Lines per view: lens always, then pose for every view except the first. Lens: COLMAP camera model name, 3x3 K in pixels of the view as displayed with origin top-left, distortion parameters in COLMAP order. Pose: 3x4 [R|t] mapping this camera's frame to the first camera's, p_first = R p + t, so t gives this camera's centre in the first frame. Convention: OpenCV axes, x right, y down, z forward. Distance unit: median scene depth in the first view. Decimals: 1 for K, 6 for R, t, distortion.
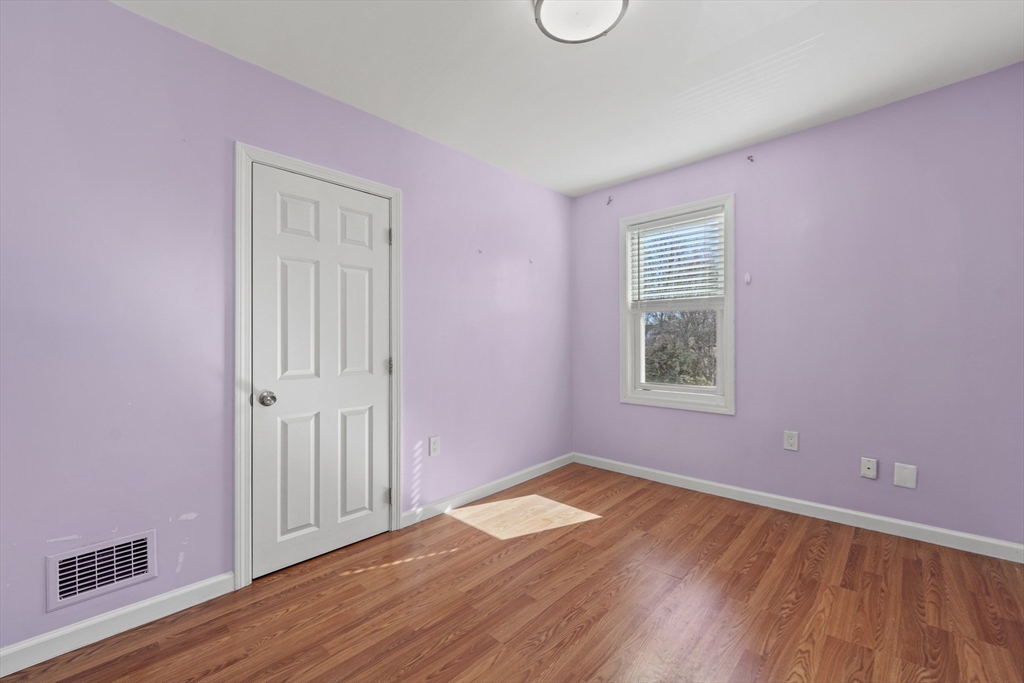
lens RADIAL K [[418.9, 0, 509.4], [0, 418.9, 343.5], [0, 0, 1]] dist [0.004455, -0.003311]
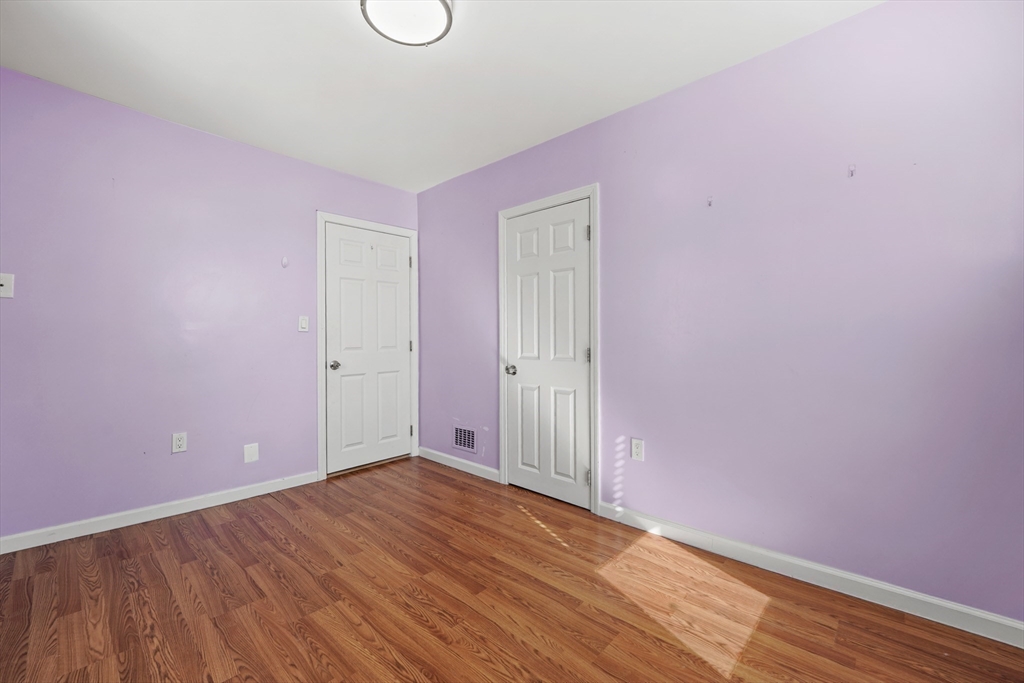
lens RADIAL K [[418.9, 0, 509.7], [0, 418.9, 334.7], [0, 0, 1]] dist [0.004455, -0.003311]
pose [[0.008965, 0.004232, -0.999951, 0.806994], [0.005206, 0.999977, 0.004279, -0.004160], [0.999946, -0.005244, 0.008943, 0.825456]]
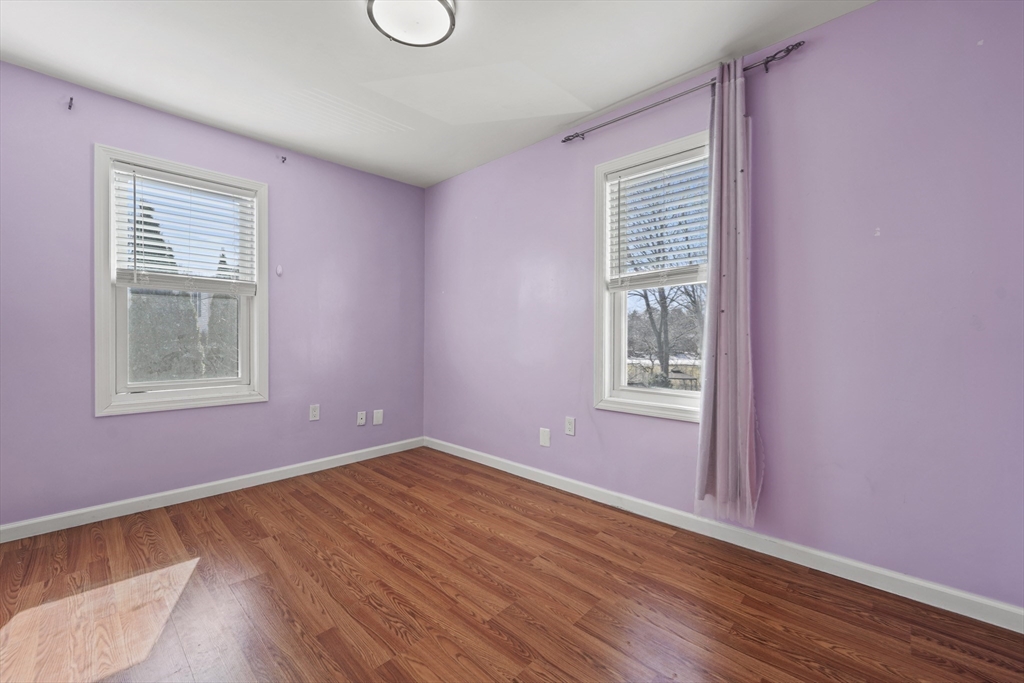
lens RADIAL K [[418.9, 0, 514.4], [0, 418.9, 344.2], [0, 0, 1]] dist [0.004455, -0.003311]
pose [[-0.007561, -0.016599, 0.999834, -0.602525], [-0.003880, 0.999855, 0.016570, 0.014513], [-0.999964, -0.003754, -0.007624, 0.492490]]
